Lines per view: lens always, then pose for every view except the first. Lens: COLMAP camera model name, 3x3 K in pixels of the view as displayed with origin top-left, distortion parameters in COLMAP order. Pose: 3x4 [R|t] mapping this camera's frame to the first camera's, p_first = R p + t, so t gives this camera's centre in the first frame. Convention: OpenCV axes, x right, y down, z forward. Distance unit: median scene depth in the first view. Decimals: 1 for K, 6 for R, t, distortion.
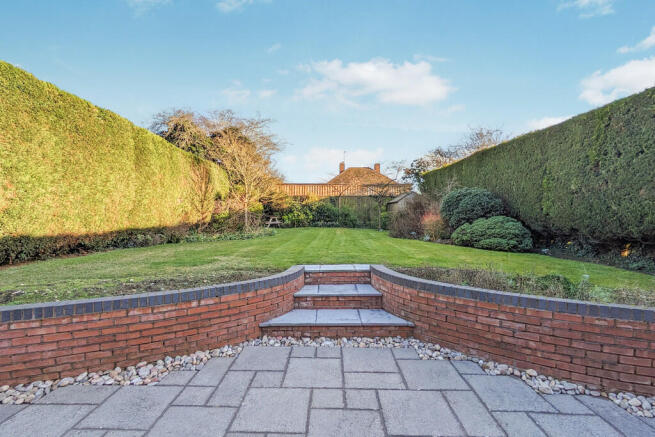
lens RADIAL K [[319.1, 0, 327.5], [0, 319.1, 218.5], [0, 0, 1]] dist [0.001619, -0.000260]
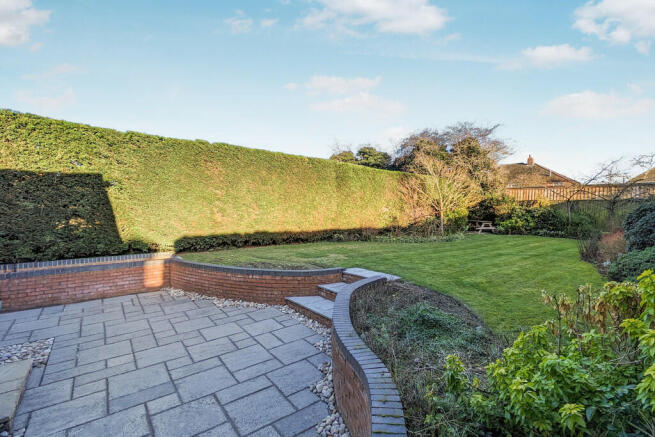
lens RADIAL K [[307.1, 0, 372.9], [0, 307.1, 216.2], [0, 0, 1]] dist [-0.002535, -0.000516]
pose [[0.683772, 0.033015, -0.728948, 0.684263], [-0.029962, 0.999404, 0.017159, -0.071938], [0.729080, 0.010108, 0.684354, 0.128602]]
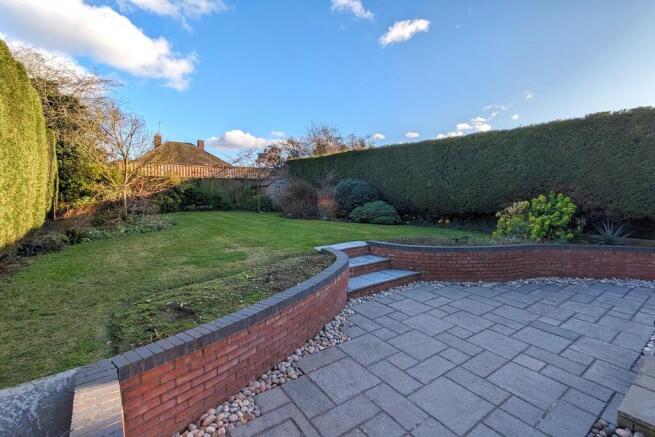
lens RADIAL K [[306.7, 0, 350.8], [0, 306.7, 217.4], [0, 0, 1]] dist [-0.000529, 0.000046]
pose [[0.775891, -0.052722, 0.628660, -0.555109], [0.007855, 0.997232, 0.073937, -0.045275], [-0.630818, -0.052429, 0.774157, -0.006084]]
